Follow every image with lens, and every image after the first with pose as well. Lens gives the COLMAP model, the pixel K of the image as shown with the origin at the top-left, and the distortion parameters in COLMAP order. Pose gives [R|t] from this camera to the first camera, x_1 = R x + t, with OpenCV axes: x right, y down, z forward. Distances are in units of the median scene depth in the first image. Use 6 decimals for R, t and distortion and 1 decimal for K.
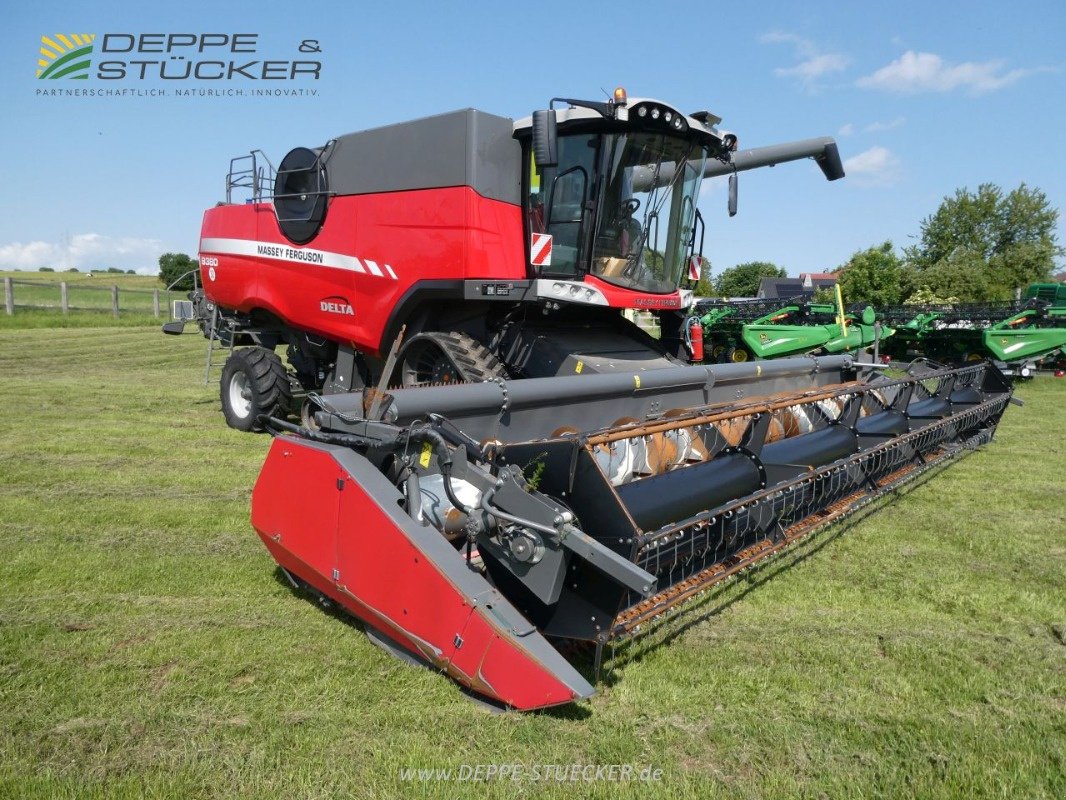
lens RADIAL K [[754.2, 0, 533.0], [0, 754.2, 400.0], [0, 0, 1]] dist [-0.008292, -0.000218]
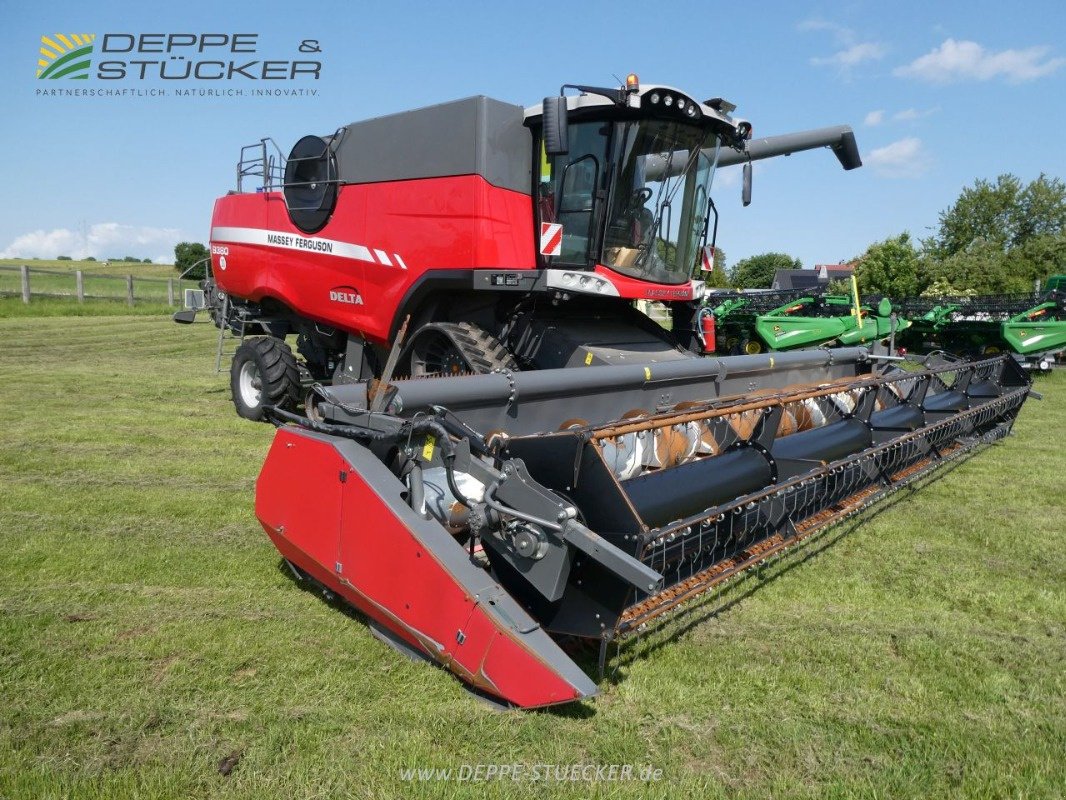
lens RADIAL K [[753.0, 0, 533.1], [0, 753.0, 398.9], [0, 0, 1]] dist [-0.002235, -0.006741]
pose [[0.999847, 0.005877, -0.016467, 0.004119], [-0.005693, 0.999921, 0.011221, -0.001016], [0.016532, -0.011125, 0.999801, 0.009444]]
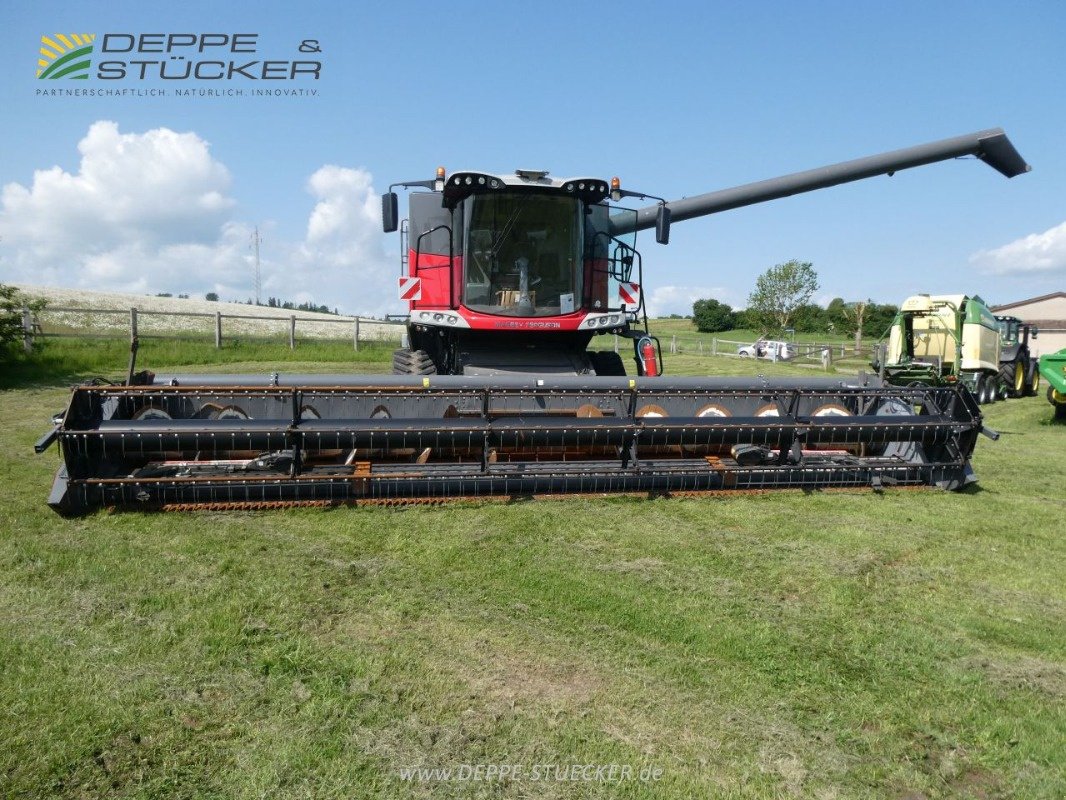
lens RADIAL K [[753.0, 0, 533.1], [0, 753.0, 398.9], [0, 0, 1]] dist [-0.002235, -0.006741]
pose [[0.776258, 0.031445, -0.629631, 0.918606], [-0.065776, 0.997344, -0.031284, 0.027463], [0.626975, 0.065699, 0.776264, 0.065552]]
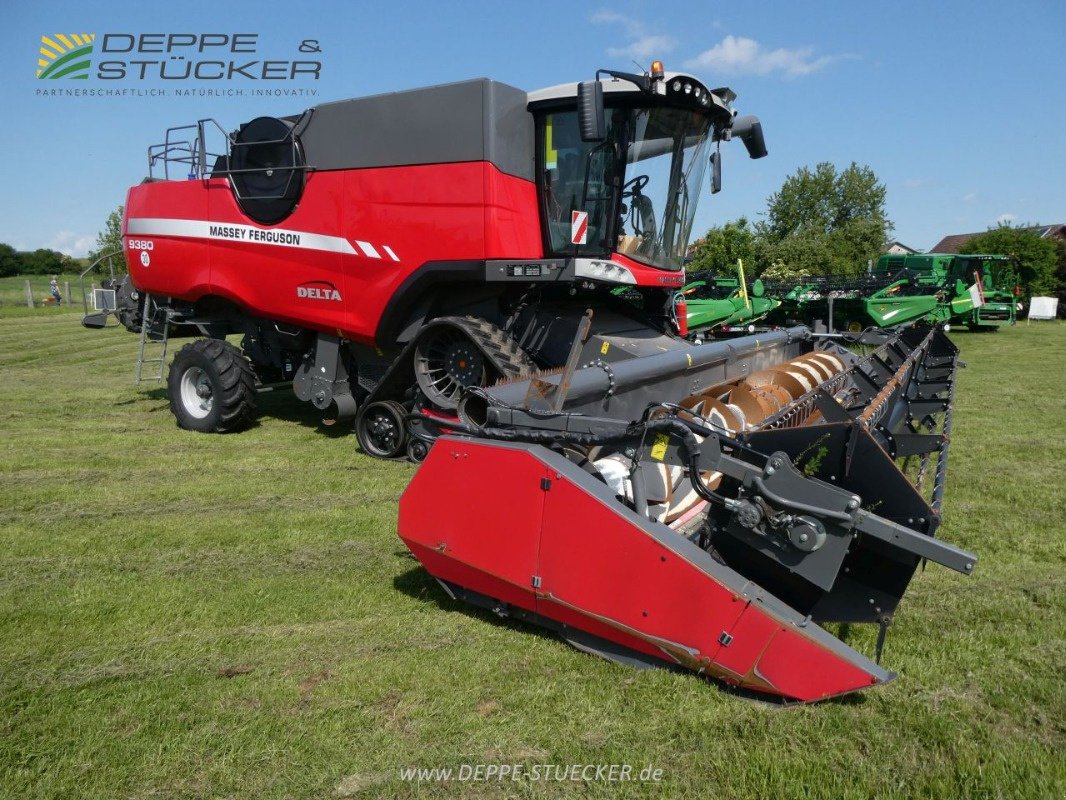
lens RADIAL K [[756.2, 0, 533.0], [0, 756.2, 400.0], [0, 0, 1]] dist [-0.002213, 0.001174]
pose [[0.981310, -0.051182, 0.185504, -0.205076], [0.046212, 0.998450, 0.031016, -0.009737], [-0.186804, -0.021864, 0.982154, 0.044631]]
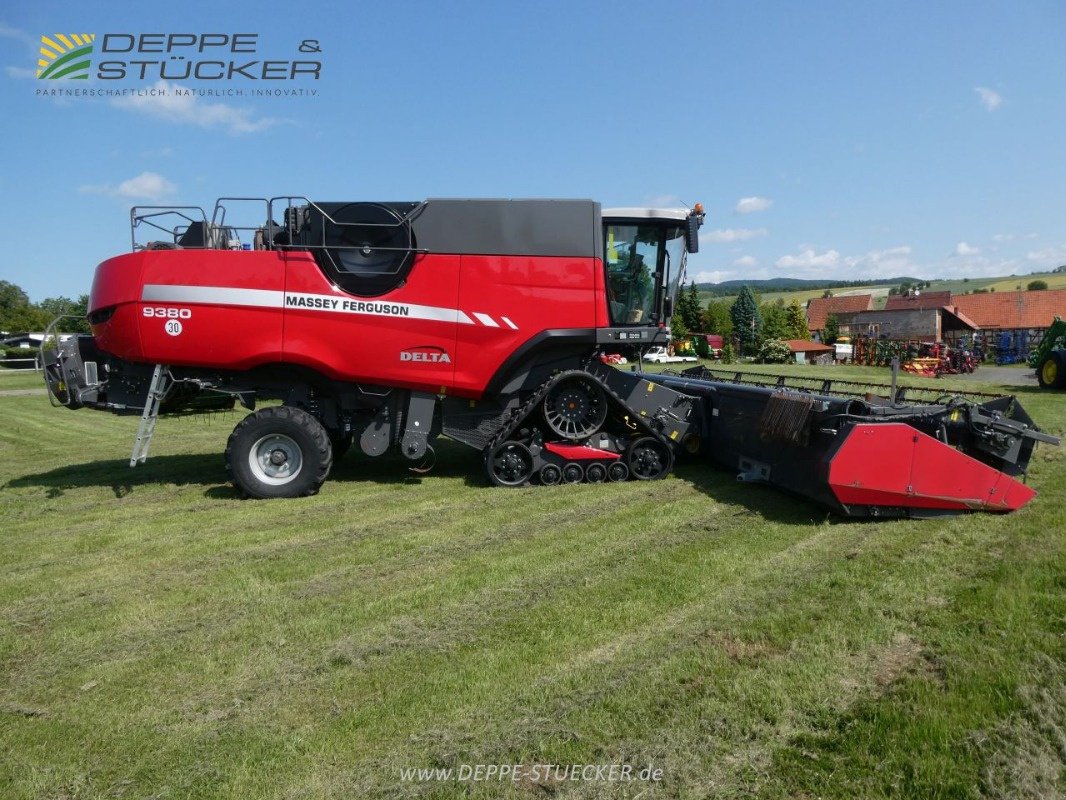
lens RADIAL K [[760.2, 0, 542.7], [0, 760.2, 399.9], [0, 0, 1]] dist [-0.005645, -0.000963]
pose [[0.655937, -0.099718, 0.748200, -1.086220], [0.129082, 0.991452, 0.018974, -0.068826], [-0.743696, 0.084133, 0.663202, 0.191546]]
